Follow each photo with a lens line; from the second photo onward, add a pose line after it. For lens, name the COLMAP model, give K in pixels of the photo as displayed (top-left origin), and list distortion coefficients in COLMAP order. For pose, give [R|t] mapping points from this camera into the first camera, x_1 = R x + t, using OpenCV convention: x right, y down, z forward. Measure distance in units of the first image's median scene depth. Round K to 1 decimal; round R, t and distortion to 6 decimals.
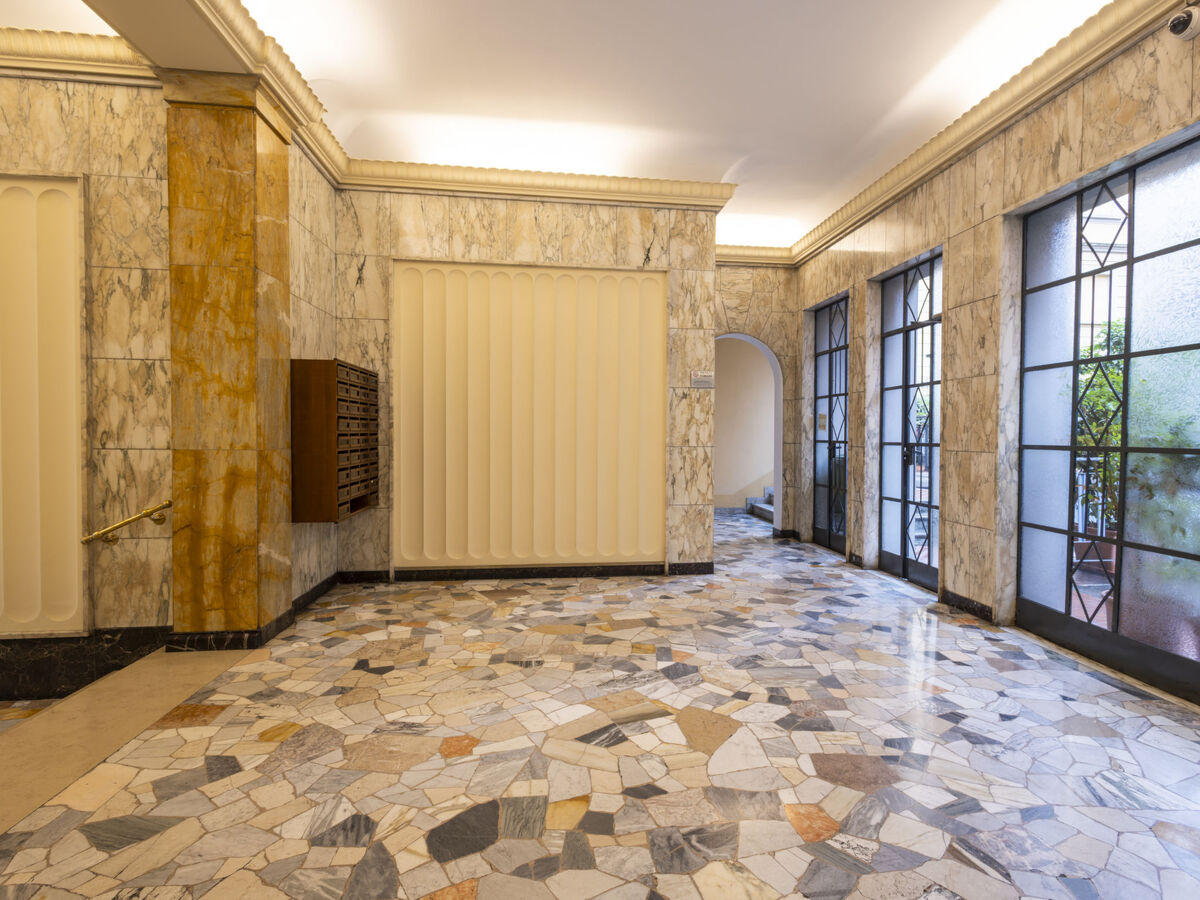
lens RADIAL K [[622.1, 0, 600.0], [0, 622.1, 450.0], [0, 0, 1]] dist [0.002979, 0.000619]
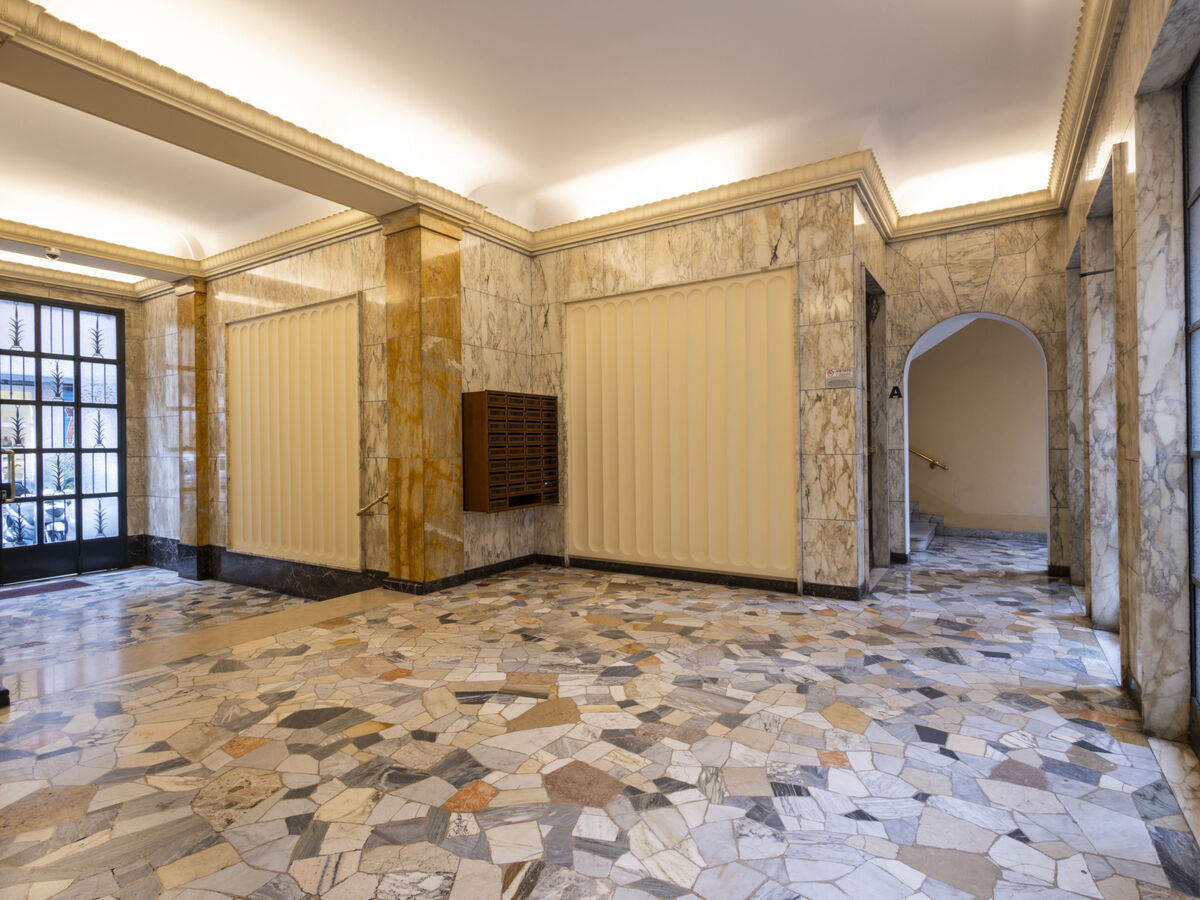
lens RADIAL K [[605.6, 0, 600.0], [0, 605.6, 450.0], [0, 0, 1]] dist [0.002525, 0.000908]
pose [[0.767494, -0.008502, -0.641000, 0.619110], [0.000392, 0.999918, -0.012793, -0.001368], [0.641056, 0.009567, 0.767434, 0.164551]]
